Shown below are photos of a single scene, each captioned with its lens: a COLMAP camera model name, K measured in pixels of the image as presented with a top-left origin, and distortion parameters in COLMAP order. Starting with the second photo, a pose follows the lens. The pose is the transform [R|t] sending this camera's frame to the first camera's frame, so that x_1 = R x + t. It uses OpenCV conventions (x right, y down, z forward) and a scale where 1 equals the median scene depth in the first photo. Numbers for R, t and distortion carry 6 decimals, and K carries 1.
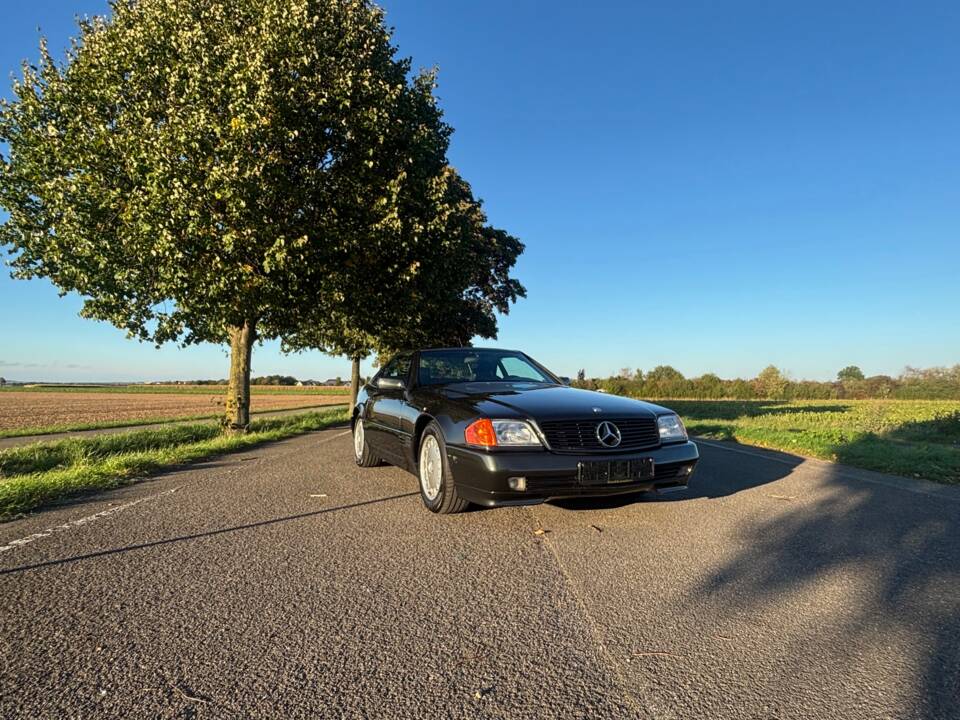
lens RADIAL K [[560.1, 0, 474.5], [0, 560.1, 361.3], [0, 0, 1]] dist [0.021122, -0.022876]
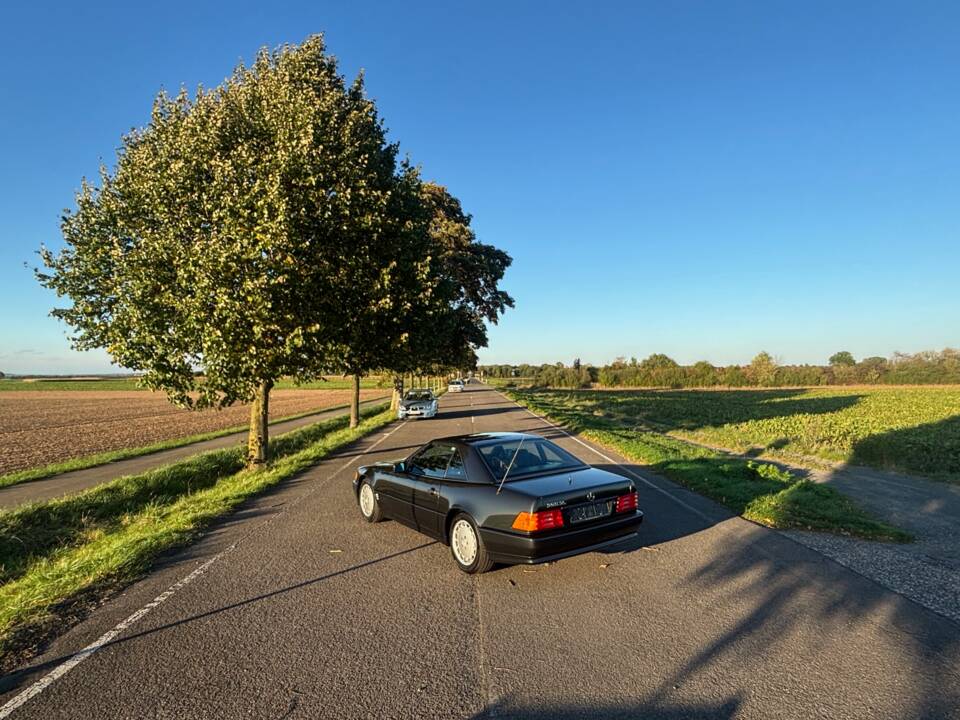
lens RADIAL K [[560.1, 0, 473.3], [0, 560.1, 356.8], [0, 0, 1]] dist [0.021122, -0.022876]
pose [[0.999888, -0.014932, 0.000863, 0.046440], [0.014915, 0.999742, 0.017120, -0.154267], [-0.001118, -0.017105, 0.999853, -0.244829]]
